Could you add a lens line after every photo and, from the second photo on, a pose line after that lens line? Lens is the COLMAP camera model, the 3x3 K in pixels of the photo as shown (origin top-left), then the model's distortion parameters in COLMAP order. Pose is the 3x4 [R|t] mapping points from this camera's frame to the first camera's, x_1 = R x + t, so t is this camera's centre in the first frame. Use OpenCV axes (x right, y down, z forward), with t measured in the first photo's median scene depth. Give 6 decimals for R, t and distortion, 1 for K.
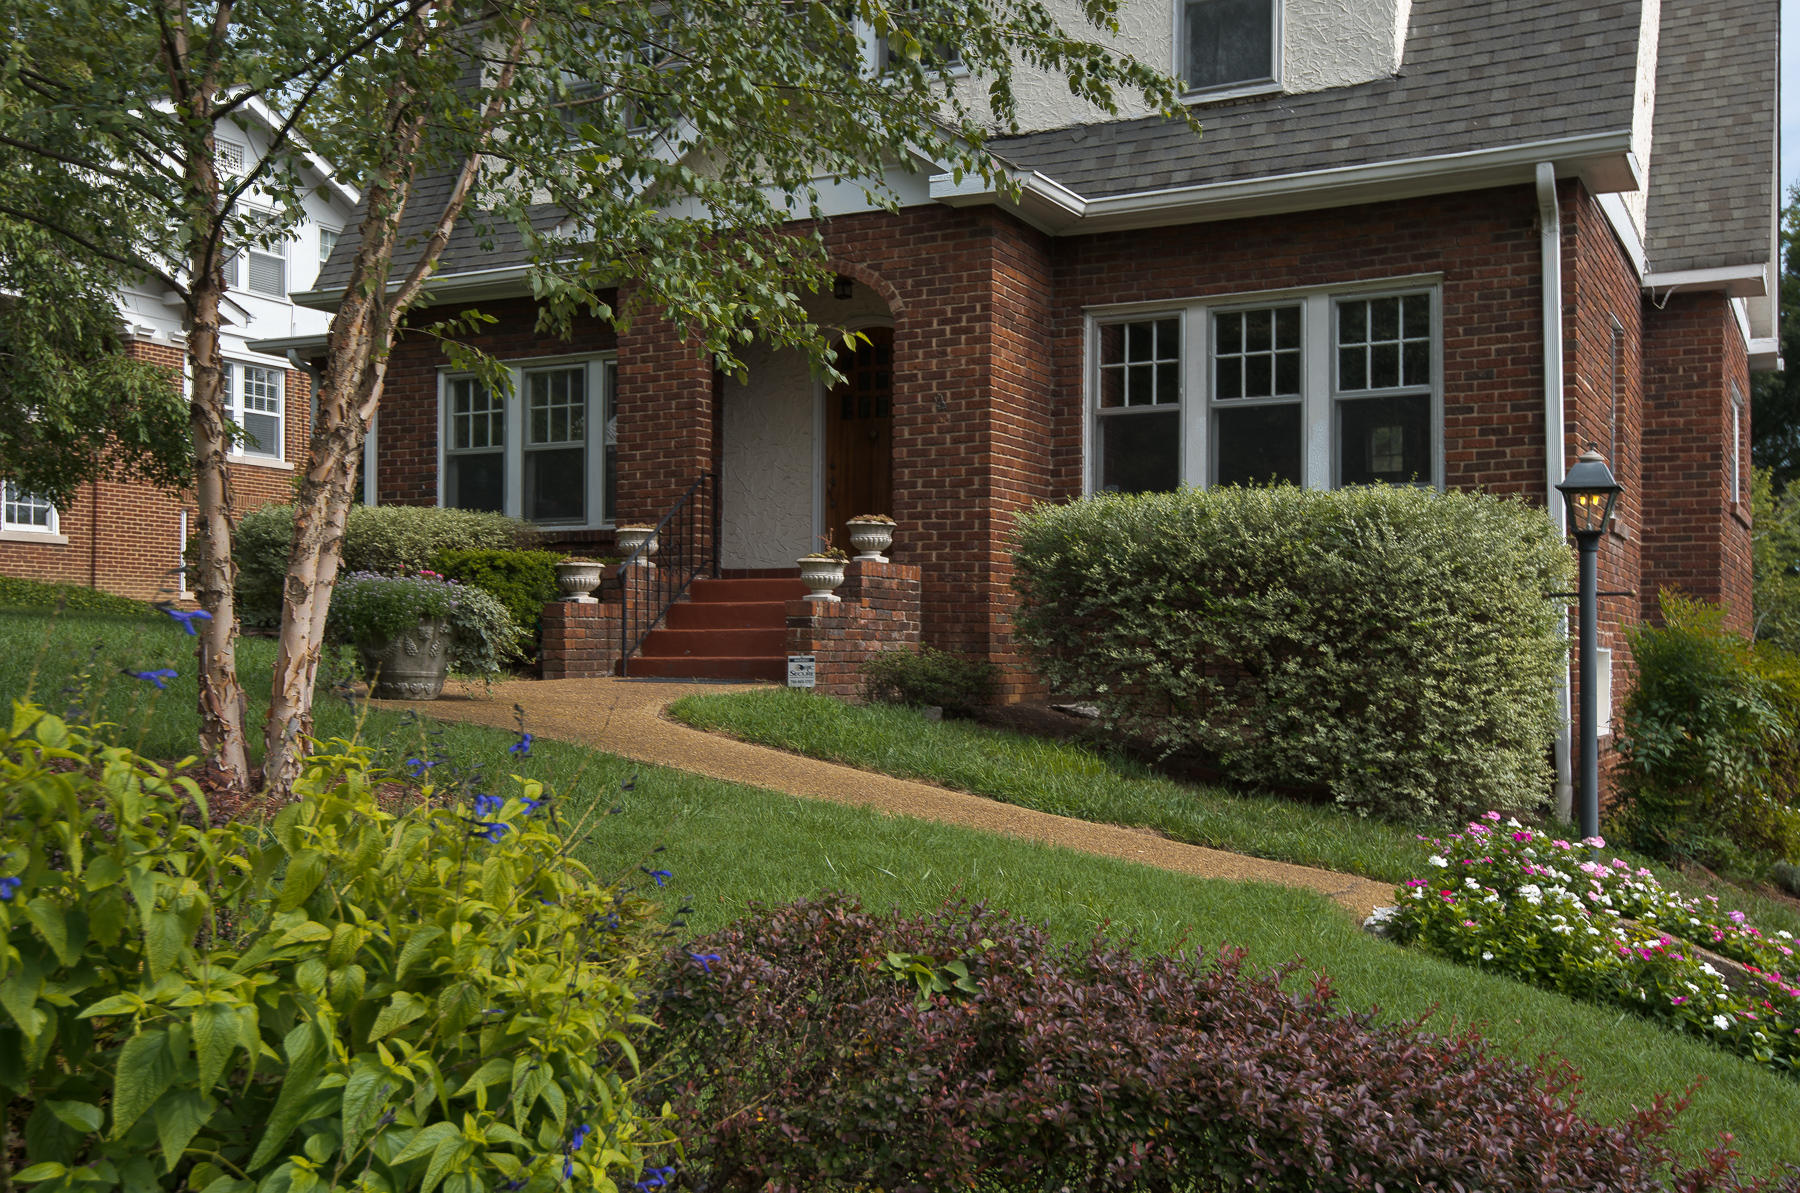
lens RADIAL K [[1837.6, 0, 926.7], [0, 1837.6, 629.2], [0, 0, 1]] dist [0.041581, 0.000000]
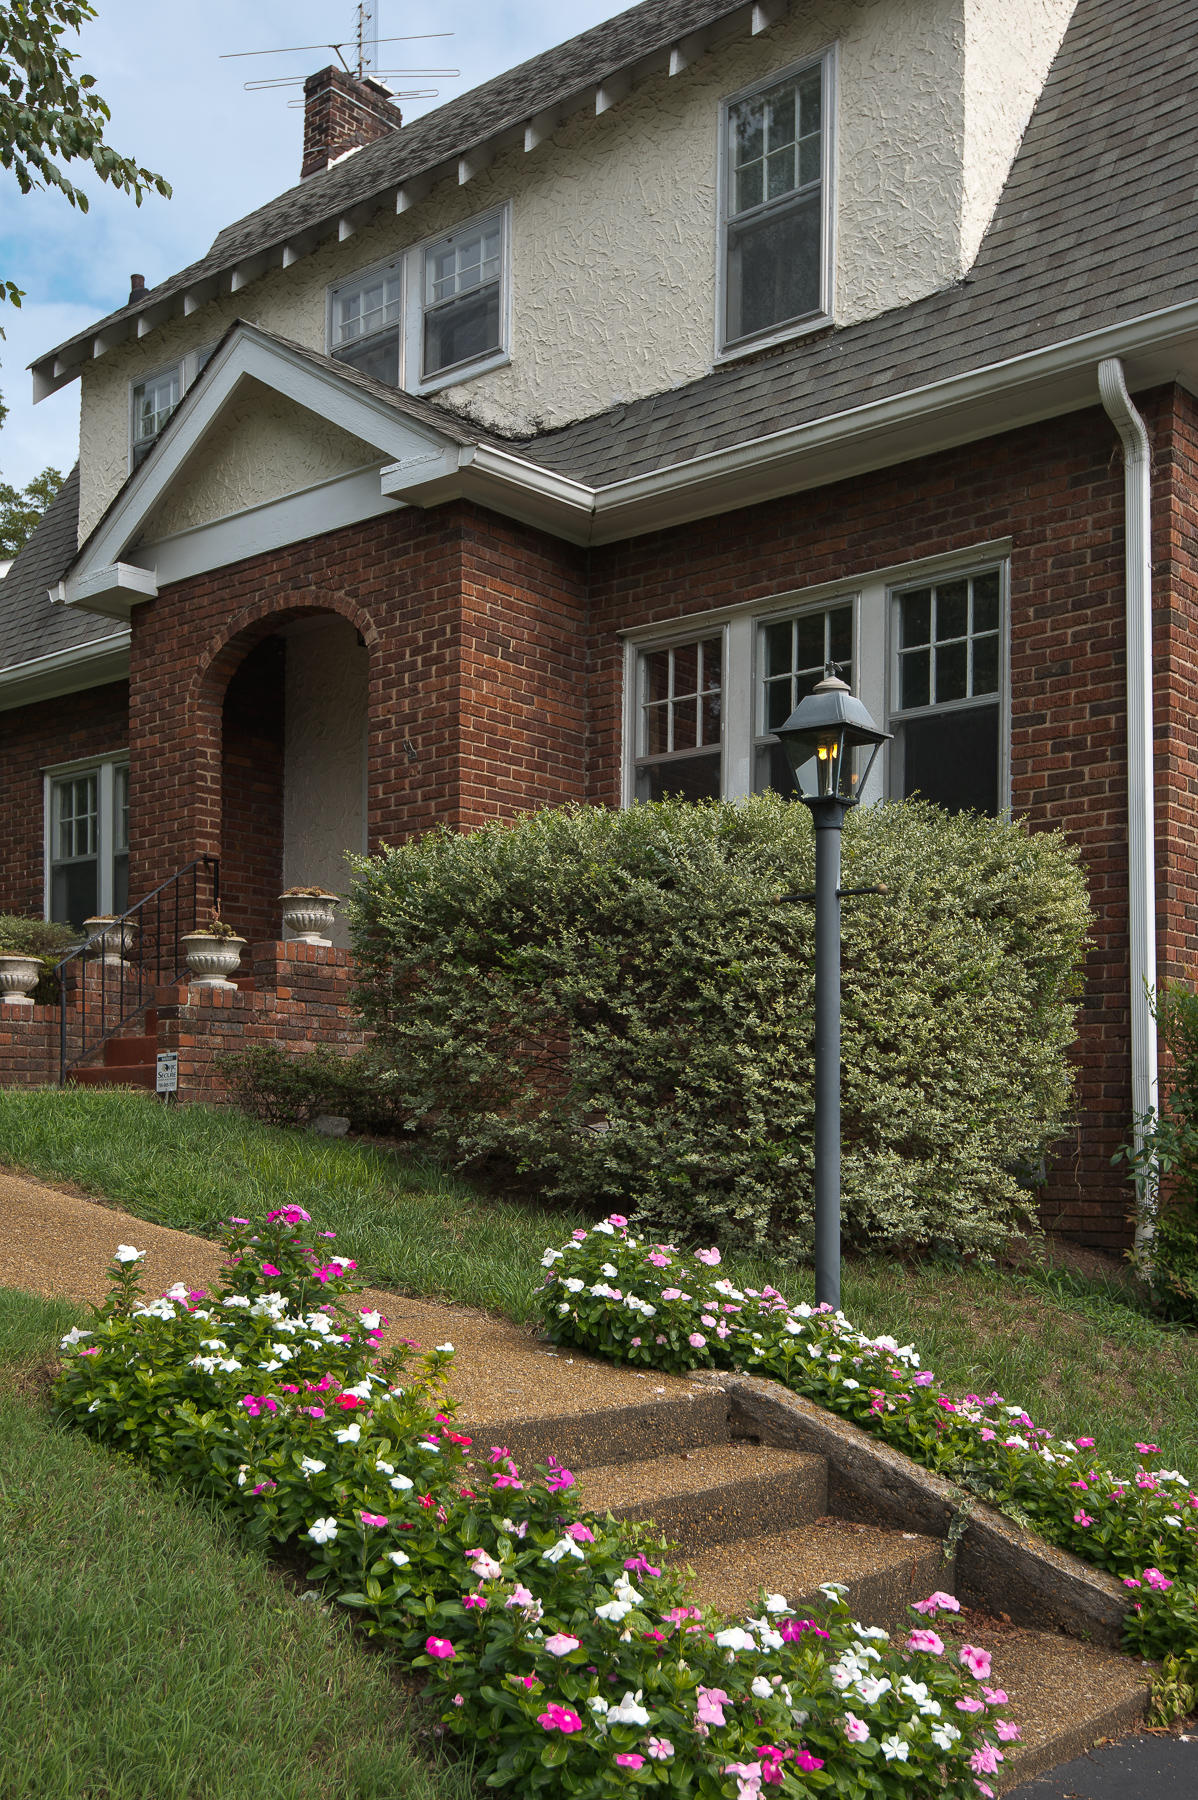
lens RADIAL K [[1842.3, 0, 625.6], [0, 1842.3, 1153.2], [0, 0, 1]] dist [0.028918, 0.000000]
pose [[0.972794, 0.002622, -0.231657, 0.295792], [0.001471, 0.999846, 0.017494, 0.041557], [0.231667, -0.017359, 0.972640, 0.227723]]
